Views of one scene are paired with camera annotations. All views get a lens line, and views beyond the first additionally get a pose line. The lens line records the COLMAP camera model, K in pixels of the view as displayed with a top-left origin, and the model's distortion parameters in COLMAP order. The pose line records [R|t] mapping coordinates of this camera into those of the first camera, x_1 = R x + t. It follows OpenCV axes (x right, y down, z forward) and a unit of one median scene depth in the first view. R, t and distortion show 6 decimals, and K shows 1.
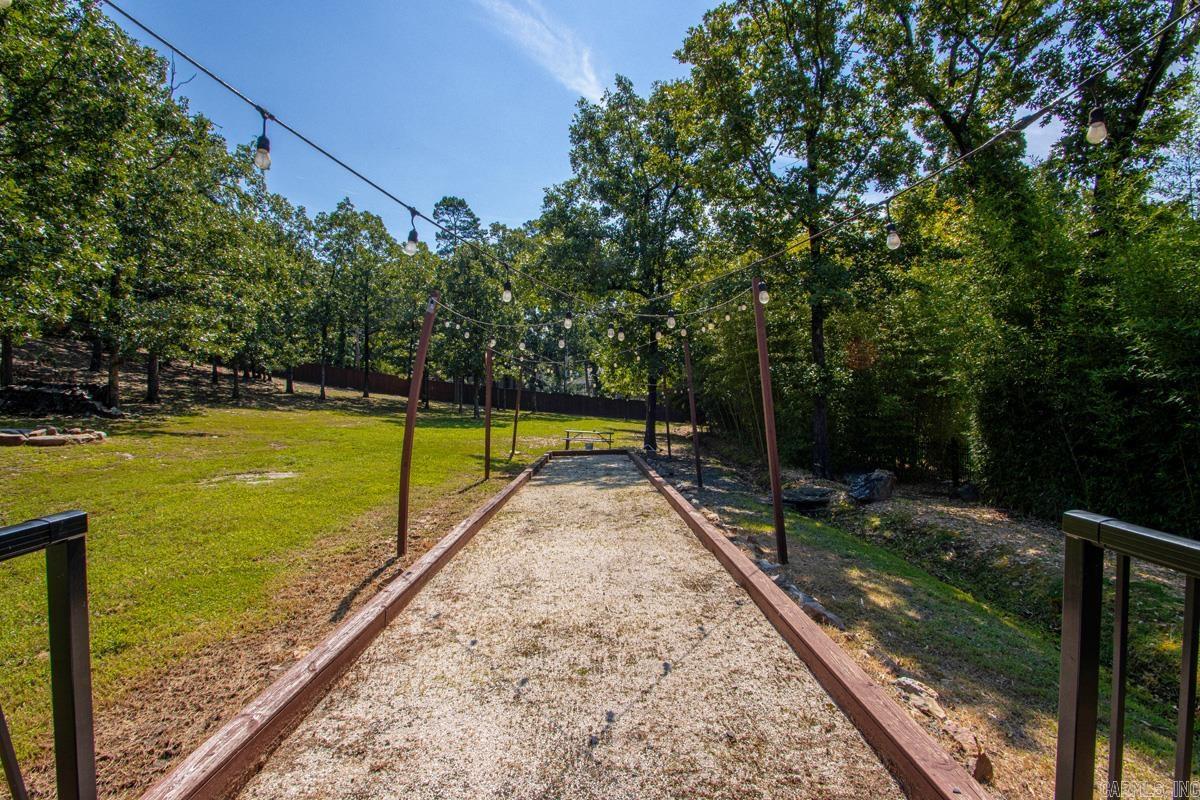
lens RADIAL K [[556.8, 0, 581.7], [0, 556.8, 391.8], [0, 0, 1]] dist [0.015478, -0.017781]
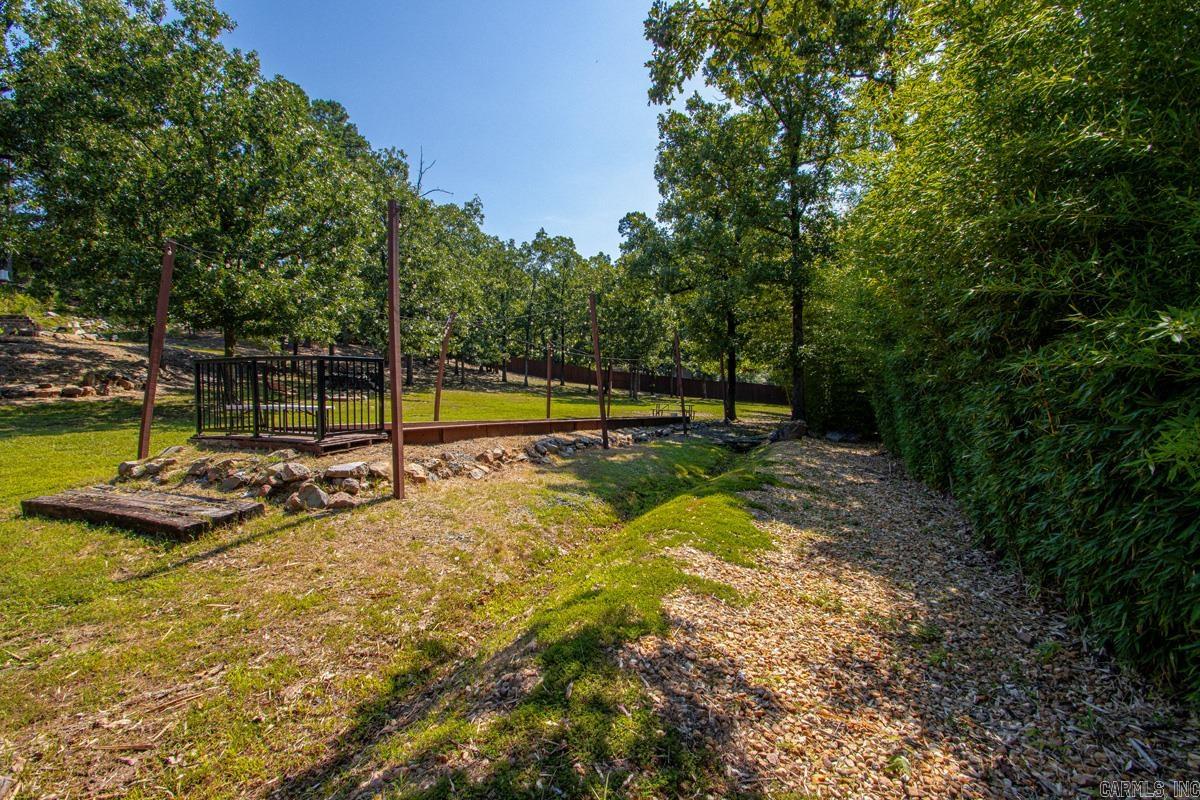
lens RADIAL K [[556.8, 0, 581.7], [0, 556.8, 391.8], [0, 0, 1]] dist [0.015478, -0.017781]
pose [[0.908762, 0.003350, -0.417302, 0.195242], [0.000363, 0.999961, 0.008819, 0.015375], [0.417315, -0.008165, 0.908725, -0.123726]]
